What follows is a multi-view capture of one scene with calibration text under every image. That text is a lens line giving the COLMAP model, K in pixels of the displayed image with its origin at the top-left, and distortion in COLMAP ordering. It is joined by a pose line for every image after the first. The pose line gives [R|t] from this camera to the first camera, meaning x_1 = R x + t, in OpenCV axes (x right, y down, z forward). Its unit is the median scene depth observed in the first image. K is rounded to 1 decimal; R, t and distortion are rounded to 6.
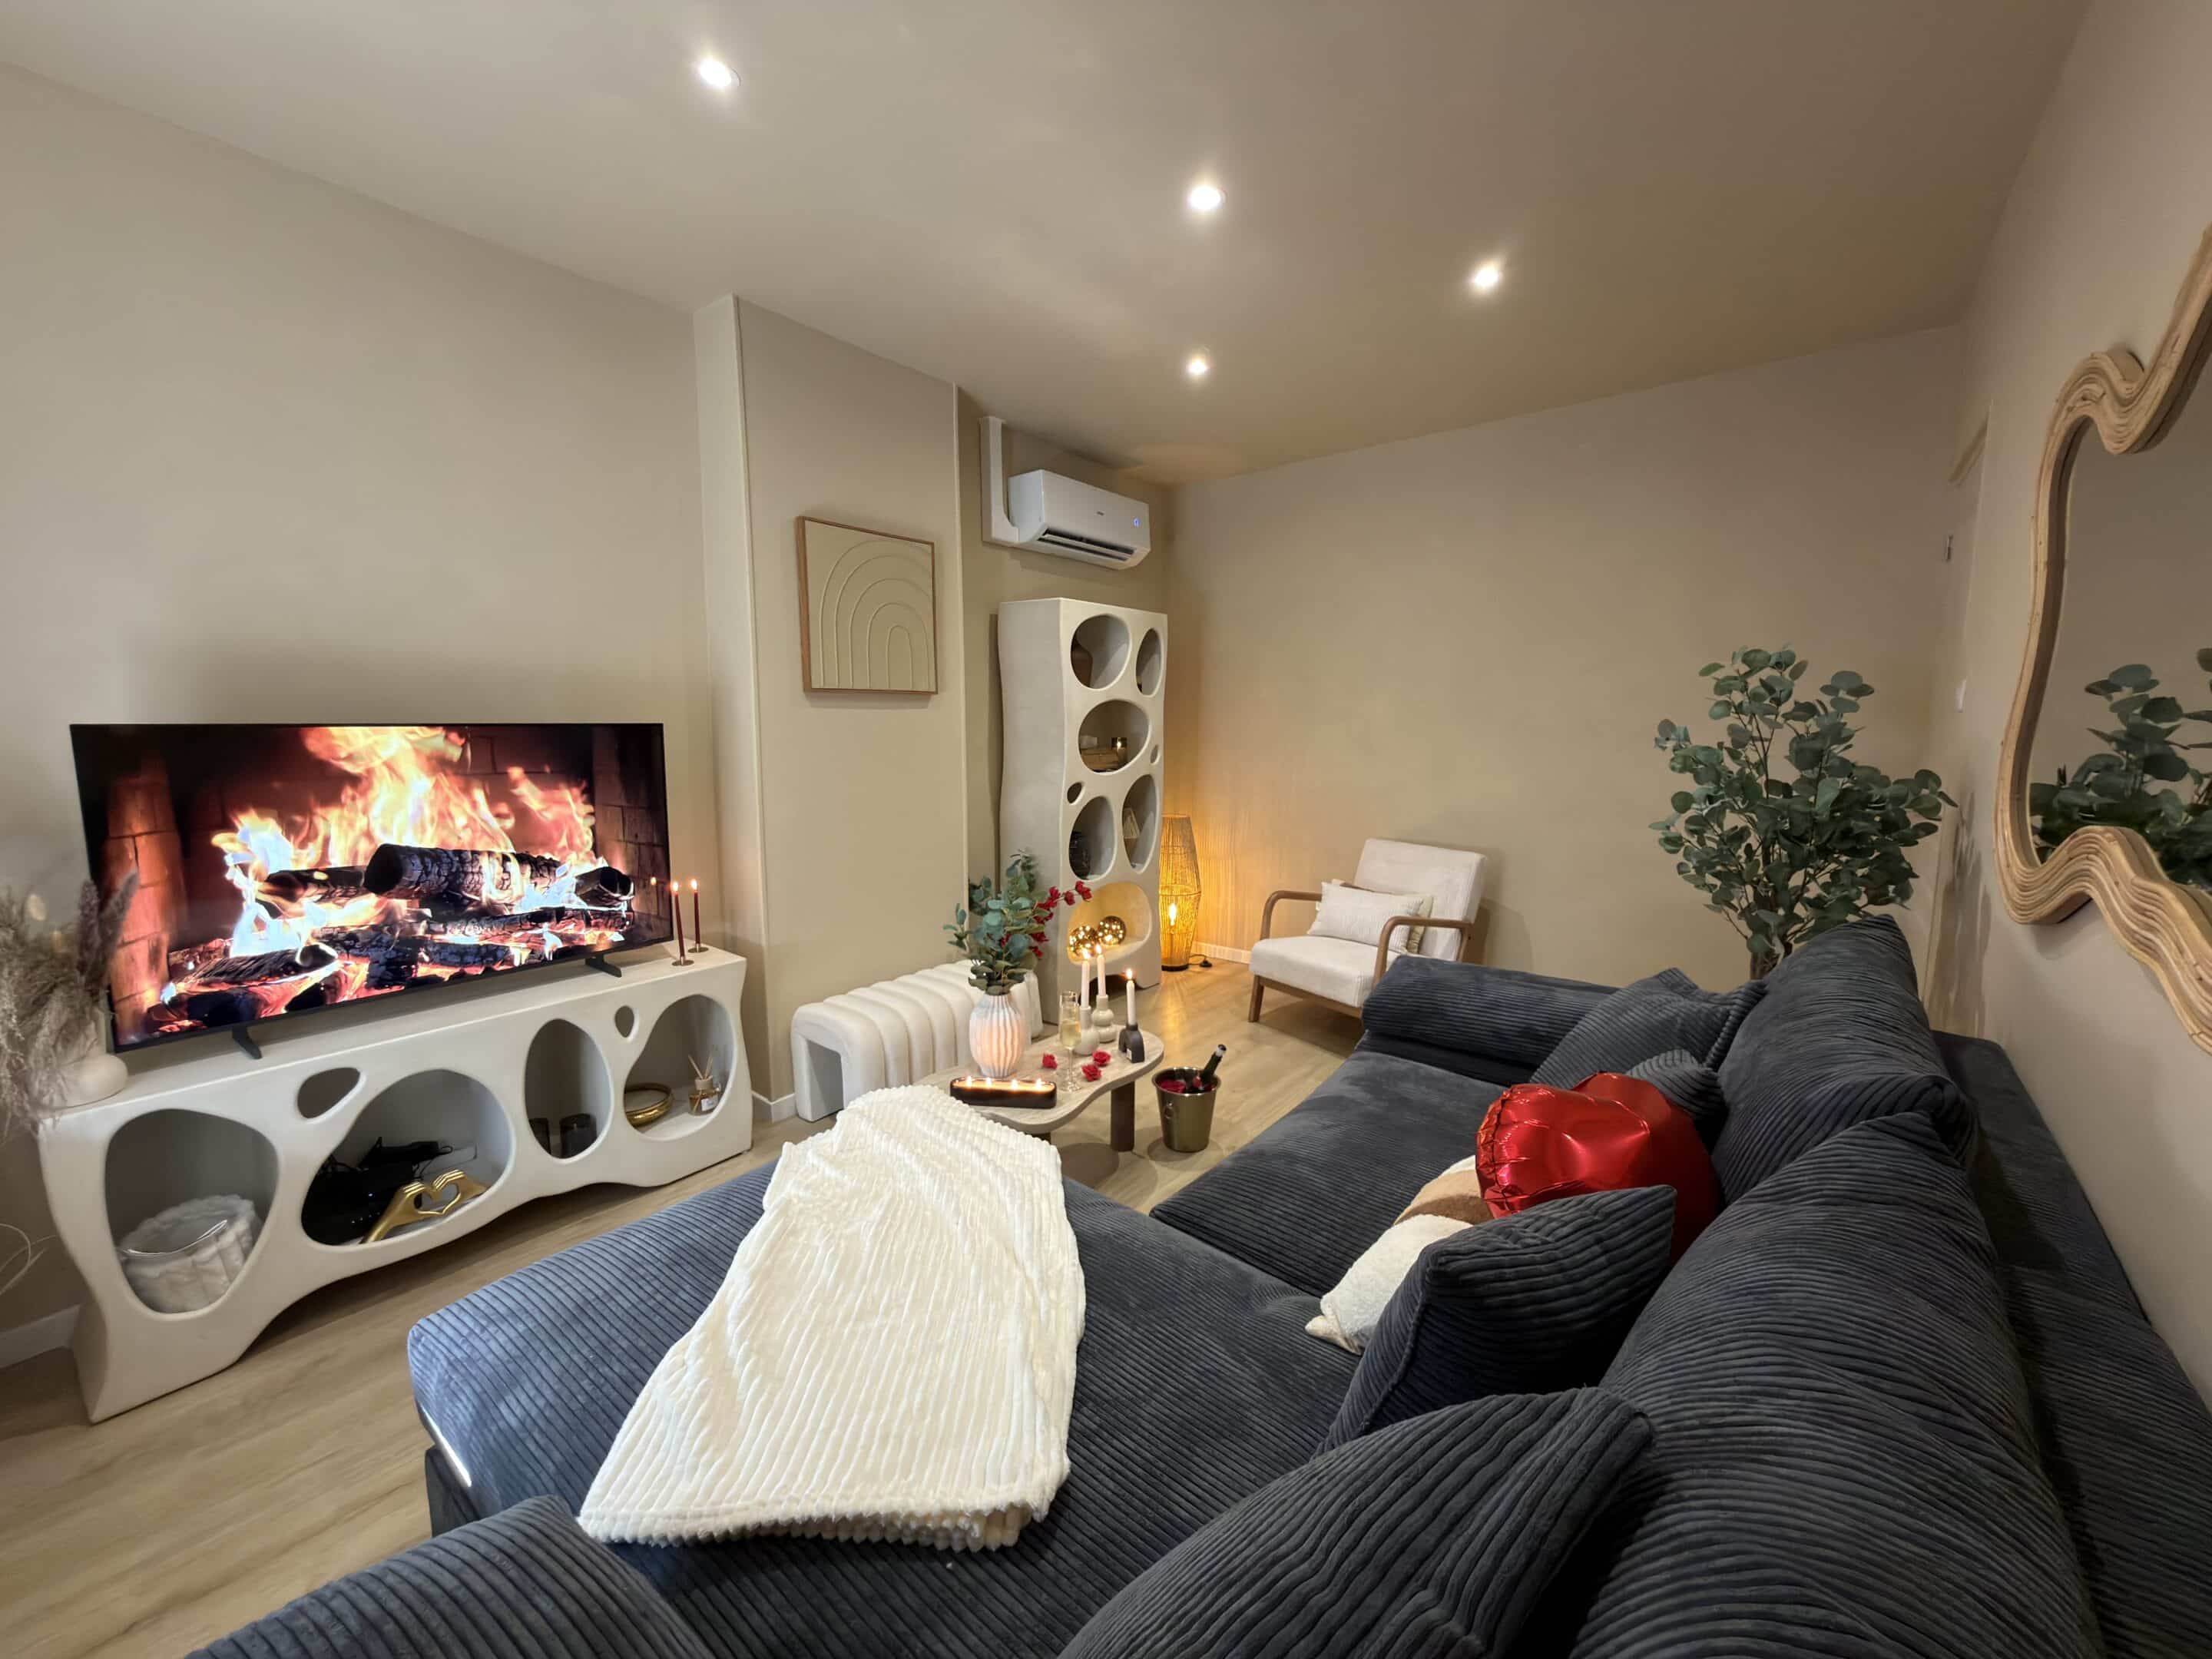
lens RADIAL K [[891.9, 0, 1106.0], [0, 891.9, 829.5], [0, 0, 1]] dist [-0.000183, -0.000011]
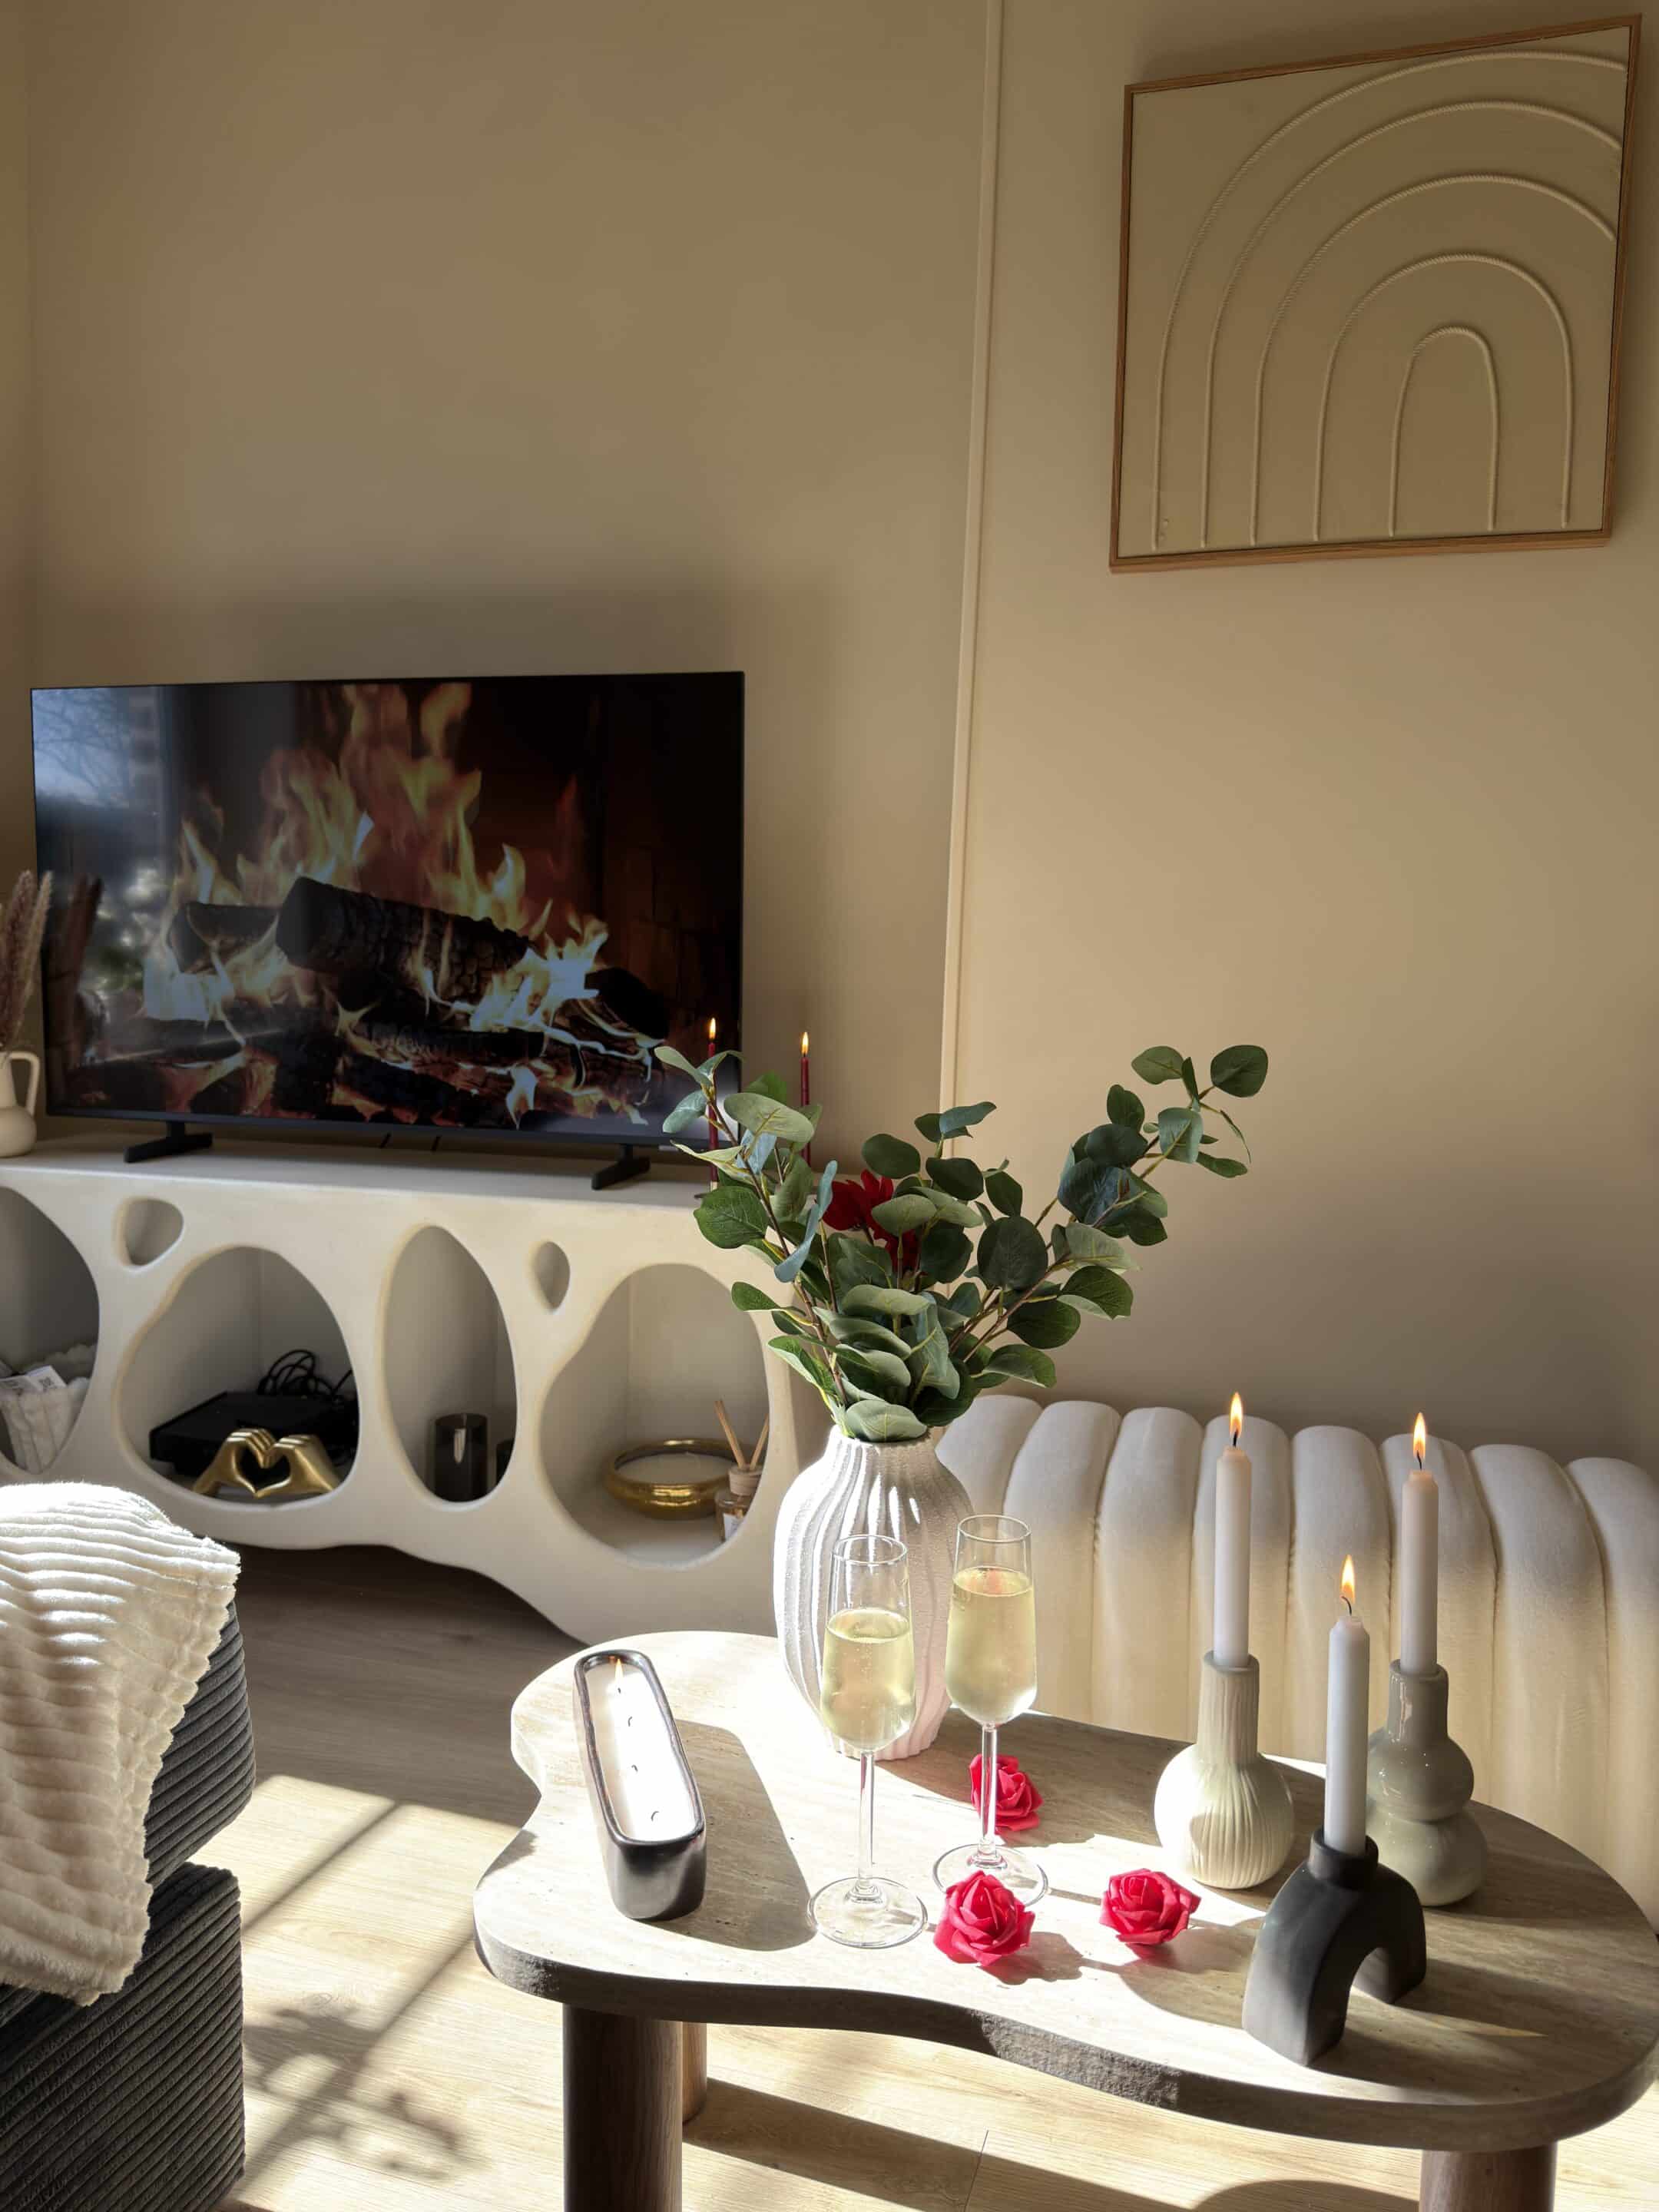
lens RADIAL K [[1663.7, 0, 829.5], [0, 1663.7, 1106.0], [0, 0, 1]] dist [0.003623, 0.001474]
pose [[0.357177, 0.109308, -0.927619, 0.344168], [-0.129760, 0.989305, 0.066613, 0.041048], [0.924979, 0.096575, 0.367541, 0.782122]]
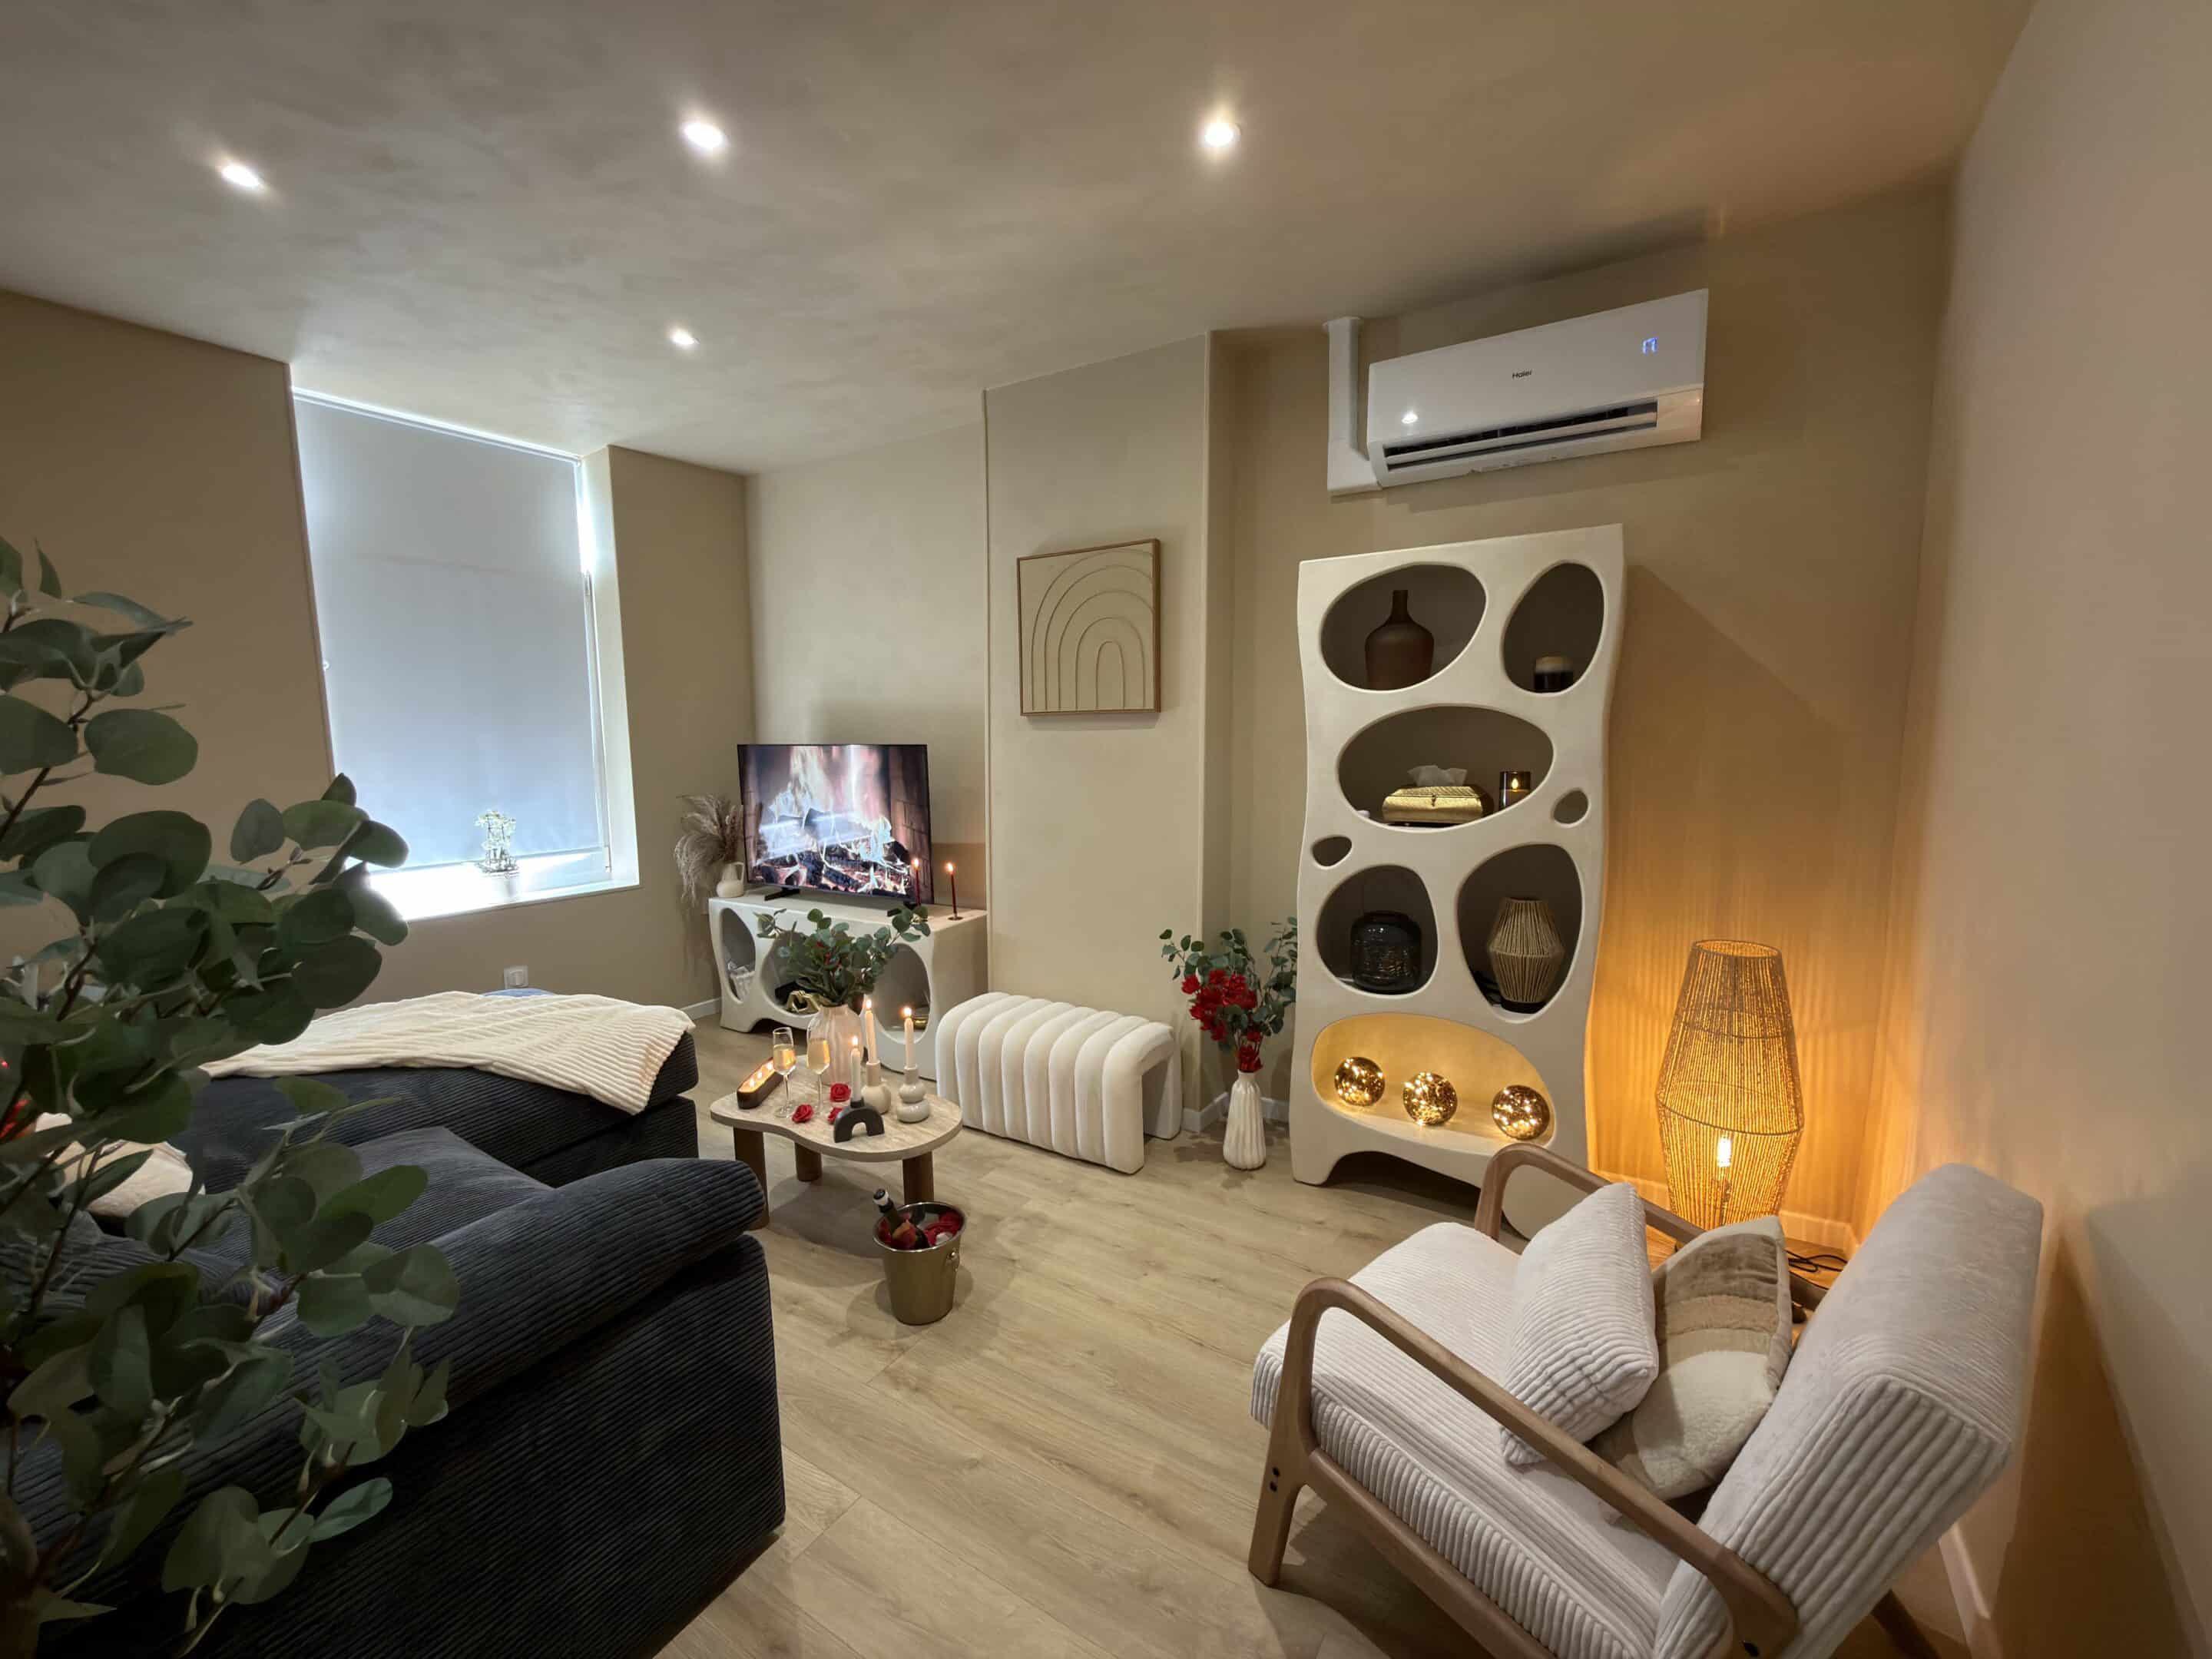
lens RADIAL K [[884.3, 0, 1106.0], [0, 884.3, 829.5], [0, 0, 1]] dist [-0.002392, -0.000104]
pose [[0.105045, 0.107639, -0.988625, 0.921240], [-0.110455, 0.989237, 0.095970, -0.156984], [0.988314, 0.099118, 0.115804, 1.178389]]
